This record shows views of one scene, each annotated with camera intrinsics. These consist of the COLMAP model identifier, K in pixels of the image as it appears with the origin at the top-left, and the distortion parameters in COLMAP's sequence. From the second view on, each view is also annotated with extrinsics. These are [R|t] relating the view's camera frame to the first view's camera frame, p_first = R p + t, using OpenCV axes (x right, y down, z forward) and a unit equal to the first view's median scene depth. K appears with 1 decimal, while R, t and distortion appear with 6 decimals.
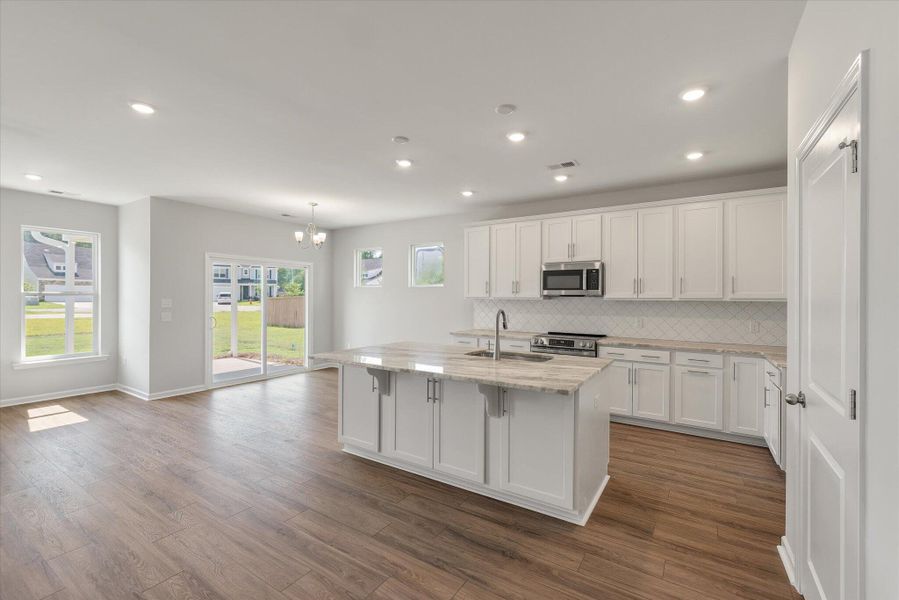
lens RADIAL K [[387.7, 0, 451.2], [0, 387.7, 301.1], [0, 0, 1]] dist [0.000143, -0.000121]
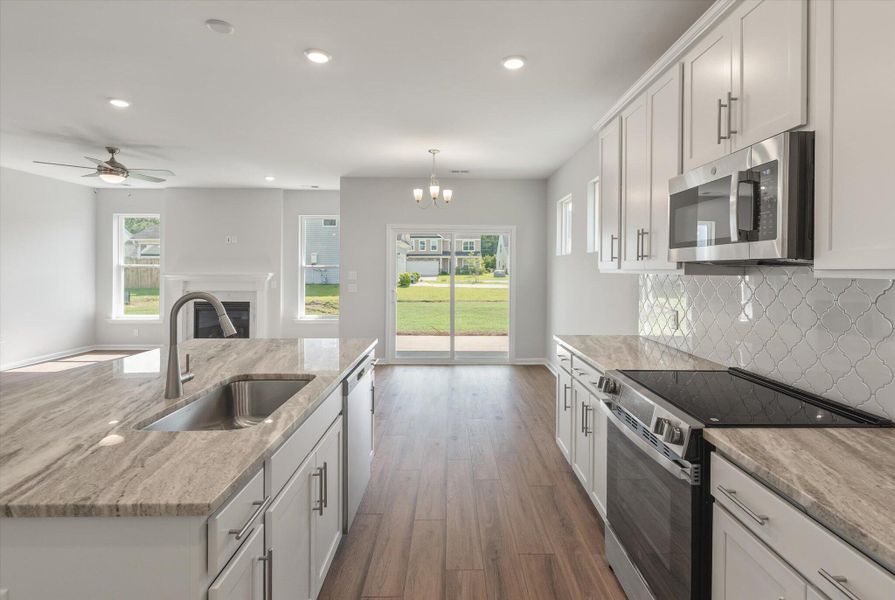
lens RADIAL K [[447.7, 0, 457.5], [0, 447.7, 271.3], [0, 0, 1]] dist [0.001269, 0.000906]
pose [[0.557052, 0.001251, -0.830477, 0.611102], [-0.007770, 0.999963, -0.003706, -0.005391], [0.830441, 0.008517, 0.557041, 0.776533]]
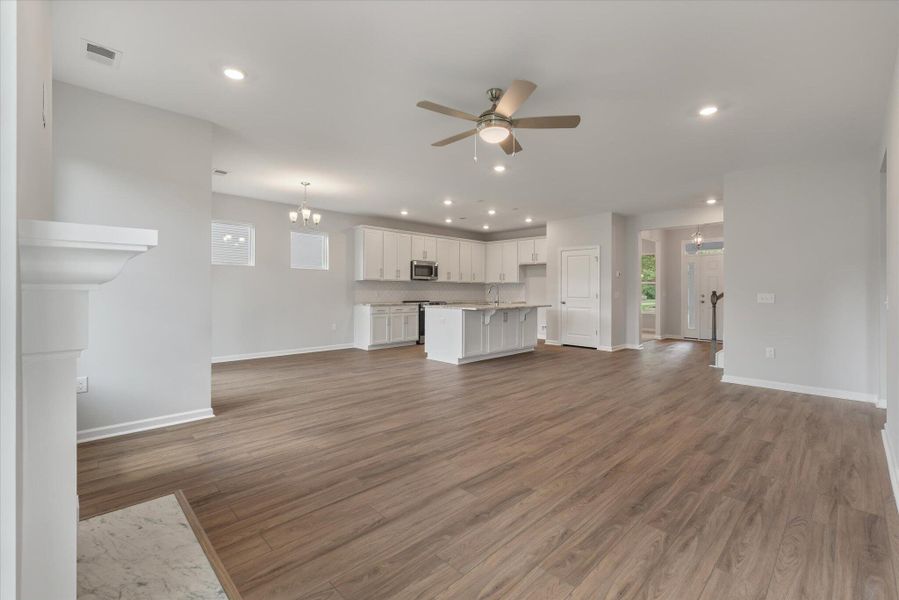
lens RADIAL K [[387.7, 0, 451.9], [0, 387.7, 292.7], [0, 0, 1]] dist [0.000143, -0.000121]
pose [[0.218802, -0.007512, 0.975740, -1.819974], [0.004144, 0.999968, 0.006770, 0.045857], [-0.975761, 0.002562, 0.218826, 0.599299]]
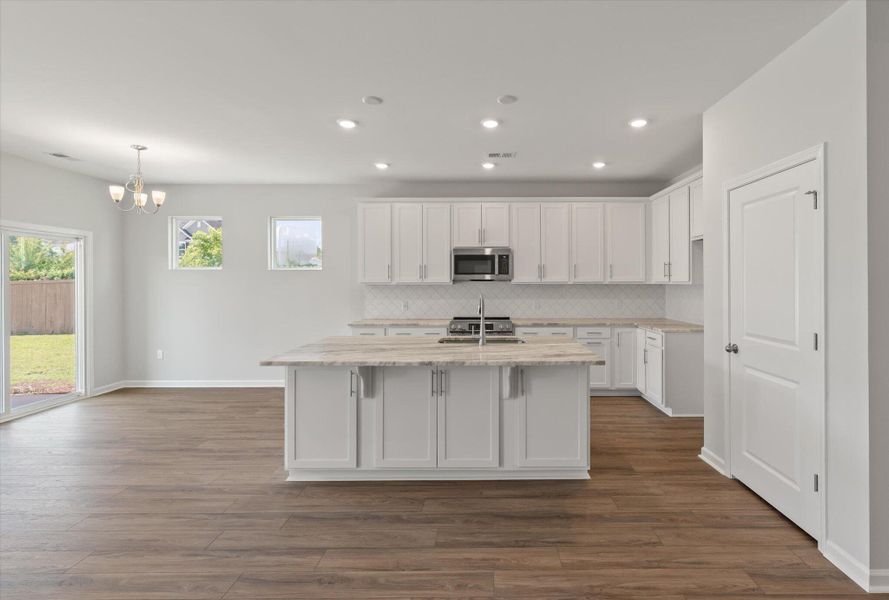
lens RADIAL K [[432.6, 0, 485.9], [0, 432.6, 286.4], [0, 0, 1]] dist [-0.000006, 0.000395]
pose [[0.840199, -0.012045, 0.542144, -0.376649], [0.012468, 0.999918, 0.002892, -0.001329], [-0.542135, 0.004330, 0.840281, 0.049127]]
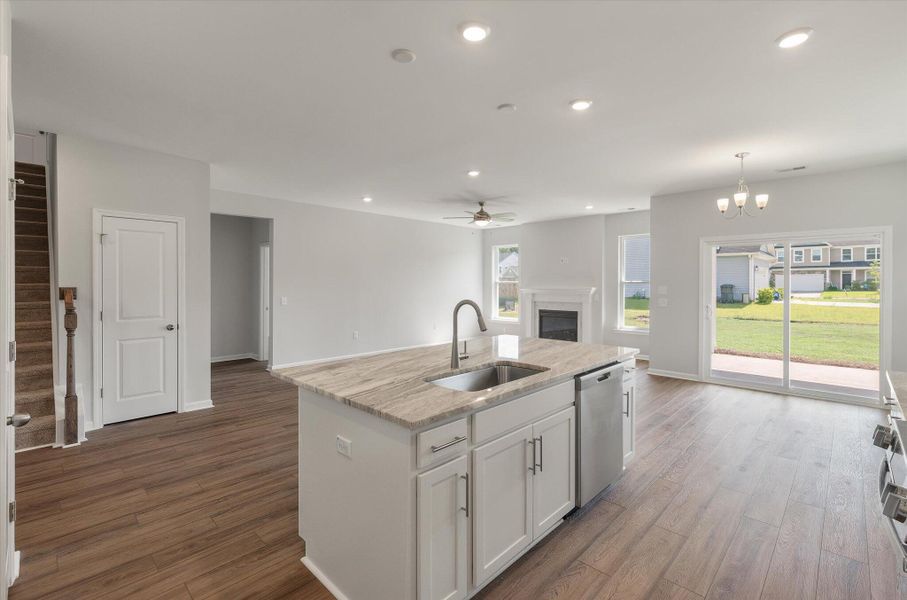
lens RADIAL K [[407.9, 0, 464.6], [0, 407.9, 287.3], [0, 0, 1]] dist [0.004309, 0.000283]
pose [[-0.182271, 0.003584, -0.983242, 0.696251], [-0.008516, 0.999950, 0.005223, -0.006472], [0.983212, 0.009325, -0.182231, 0.918226]]
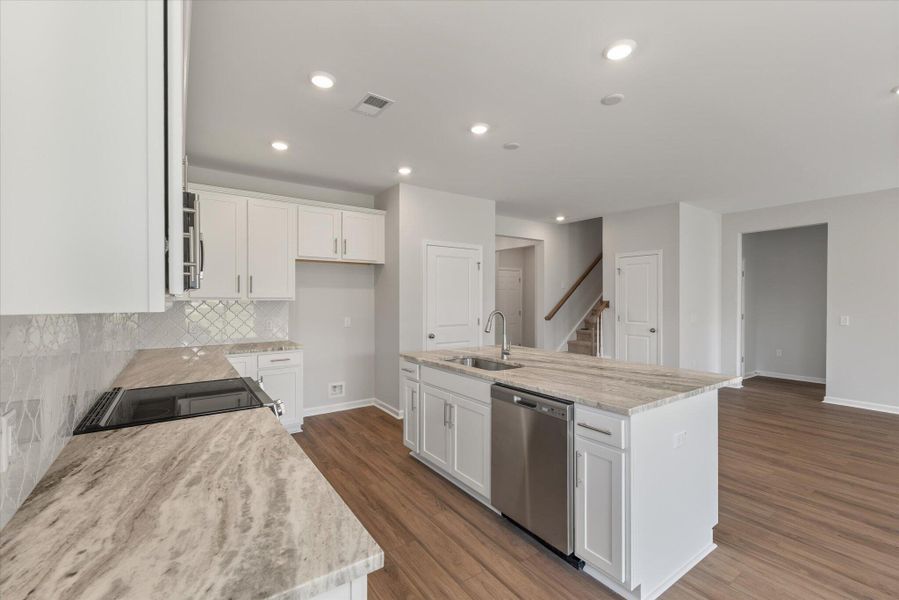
lens RADIAL K [[387.7, 0, 450.7], [0, 387.7, 298.5], [0, 0, 1]] dist [0.000143, -0.000121]
pose [[-0.925584, -0.008307, 0.378451, -0.089417], [-0.004497, 0.999930, 0.010950, -0.016658], [-0.378515, 0.008433, -0.925557, 1.568470]]
